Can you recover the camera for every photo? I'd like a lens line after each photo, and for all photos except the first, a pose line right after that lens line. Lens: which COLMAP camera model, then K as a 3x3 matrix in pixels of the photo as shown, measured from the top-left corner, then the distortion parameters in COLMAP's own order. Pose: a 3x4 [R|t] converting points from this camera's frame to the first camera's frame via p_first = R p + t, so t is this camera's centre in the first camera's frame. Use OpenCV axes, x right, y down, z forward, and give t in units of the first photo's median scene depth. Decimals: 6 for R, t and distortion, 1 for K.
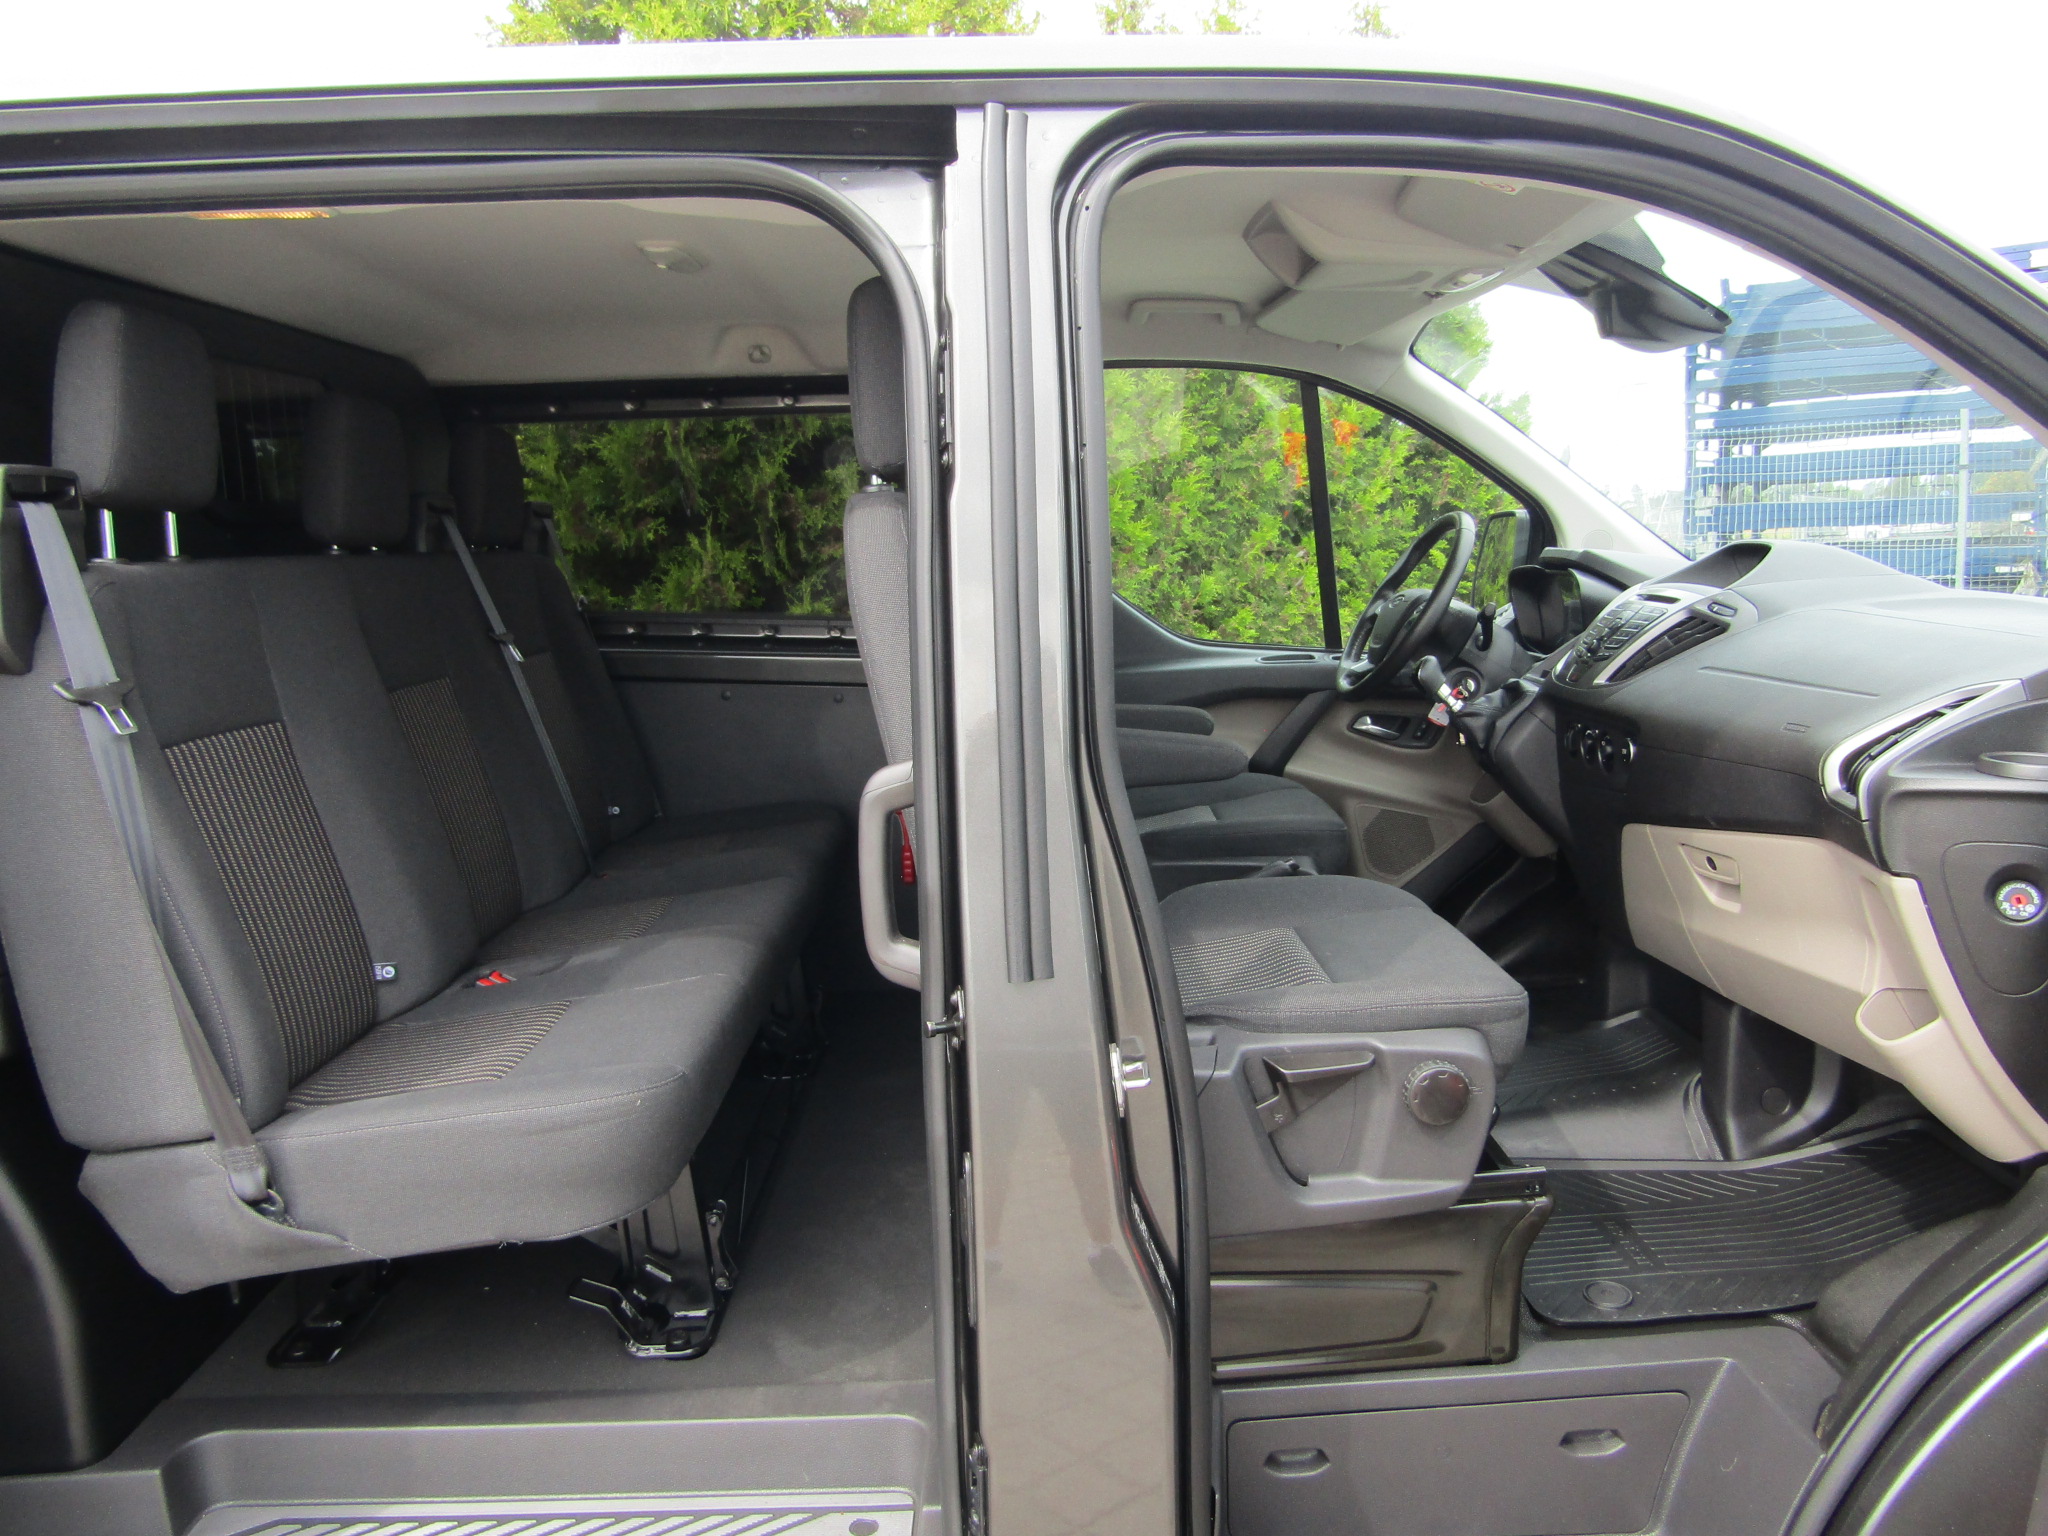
lens RADIAL K [[1436.3, 0, 1024.0], [0, 1436.3, 768.0], [0, 0, 1]] dist [-0.032533, -0.001919]
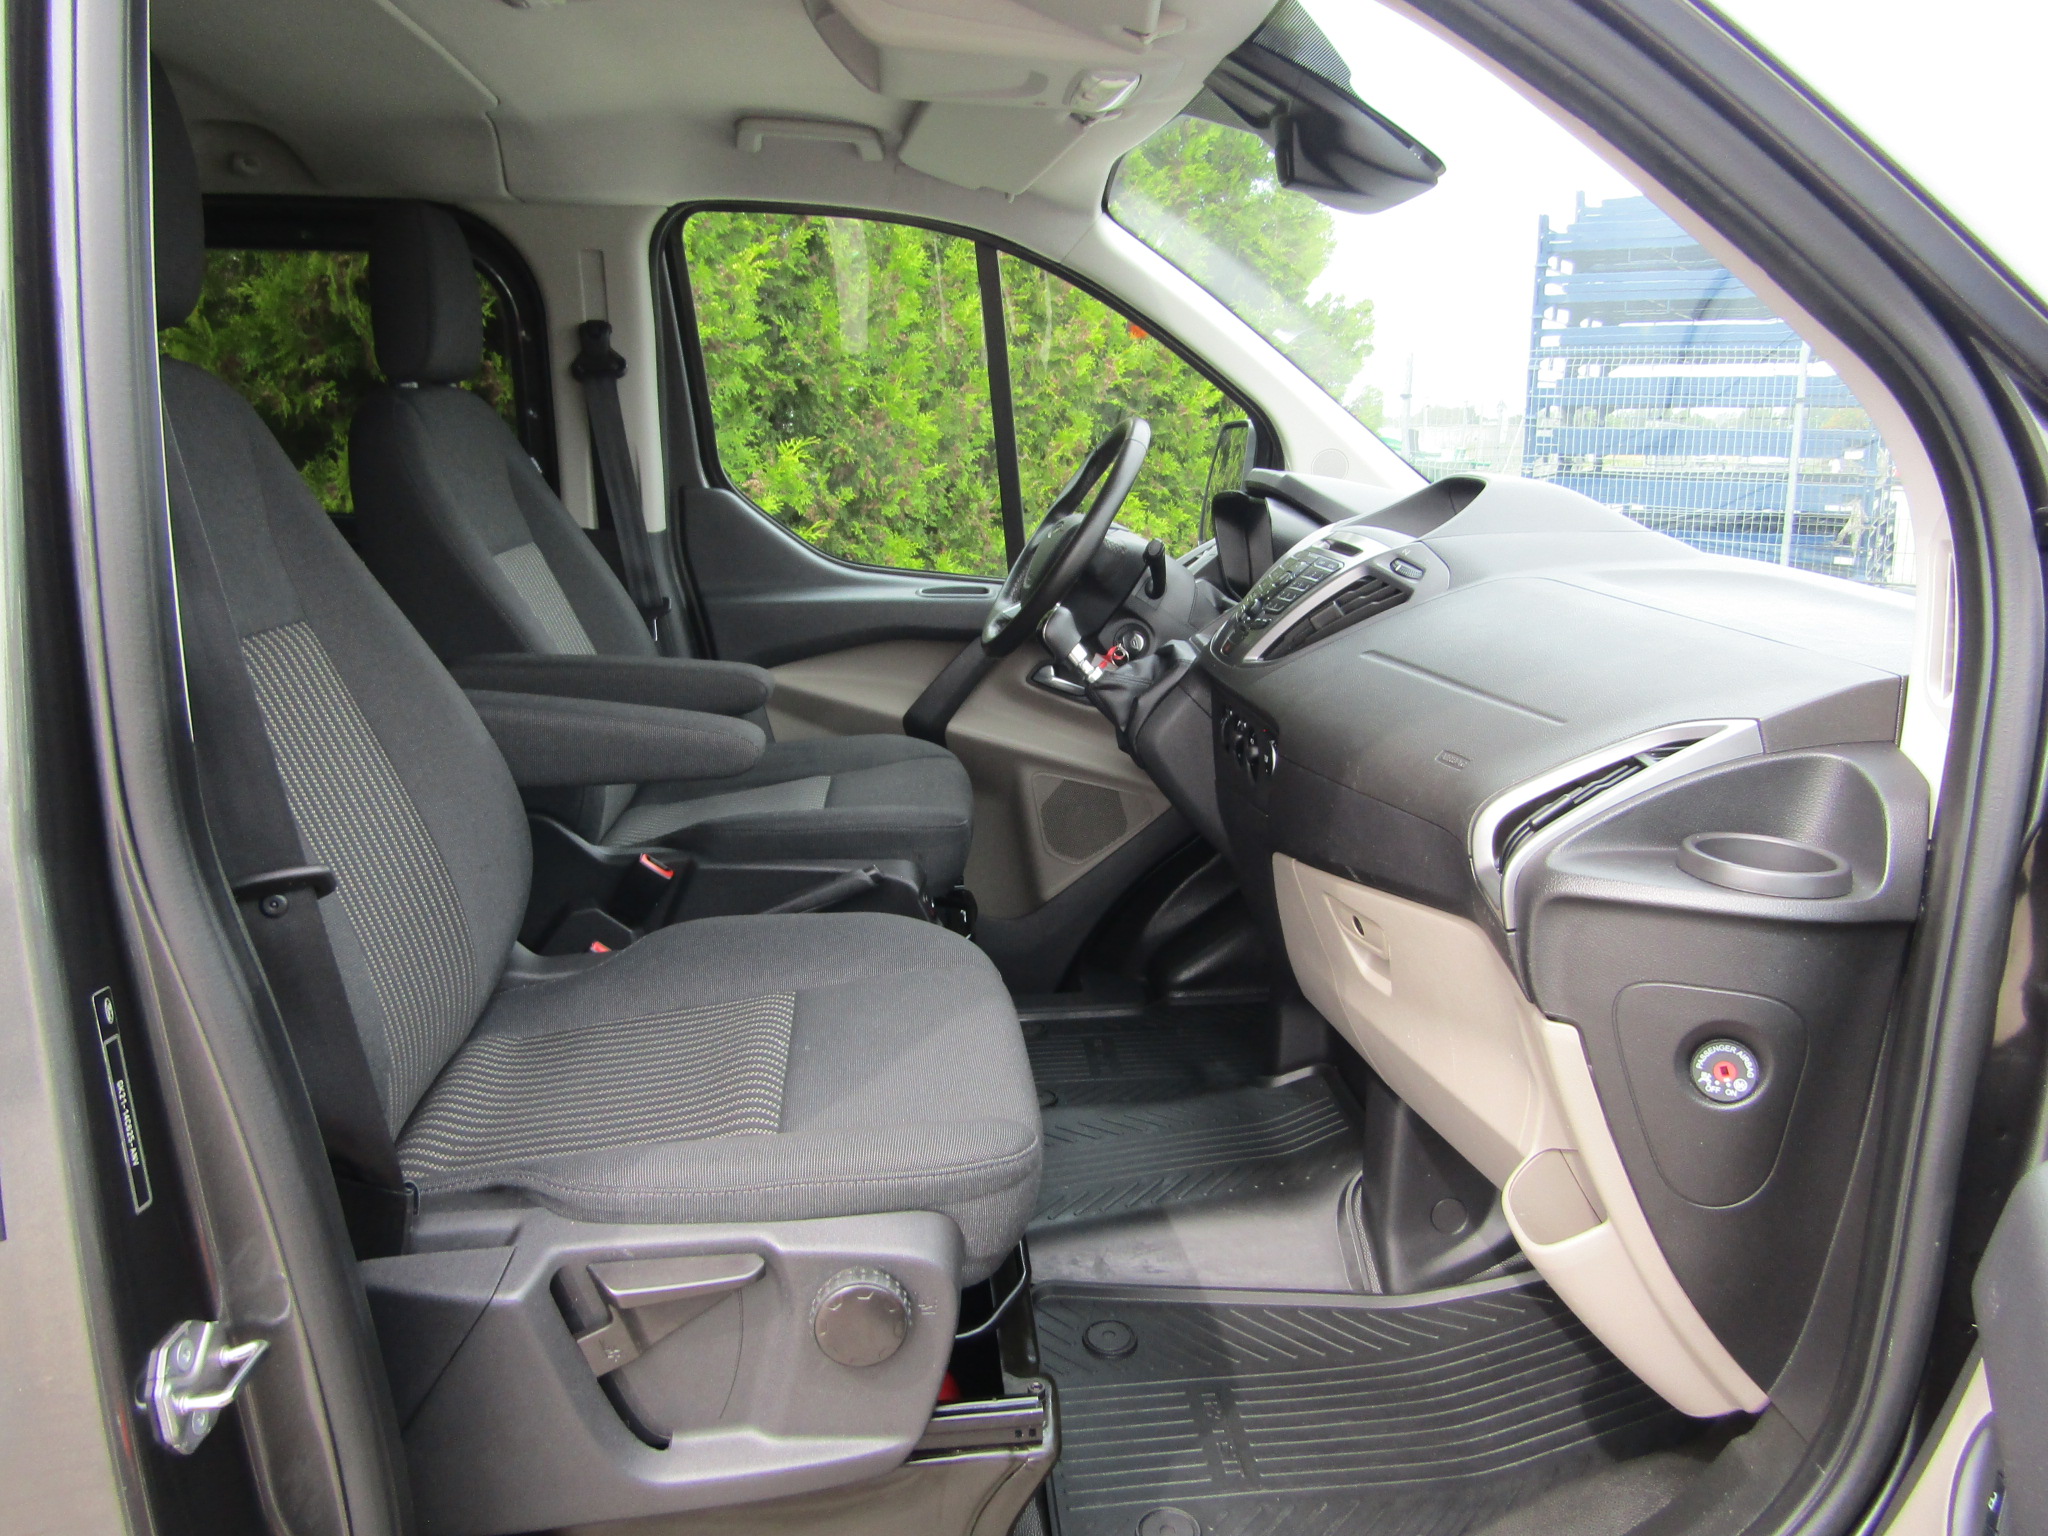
lens RADIAL K [[1451.6, 0, 1024.0], [0, 1451.6, 768.0], [0, 0, 1]] dist [-0.030056, 0.000740]
pose [[0.994601, 0.026865, 0.100240, 0.205181], [-0.033865, 0.997056, 0.068798, -0.049718], [-0.098097, -0.071821, 0.992582, 0.252697]]
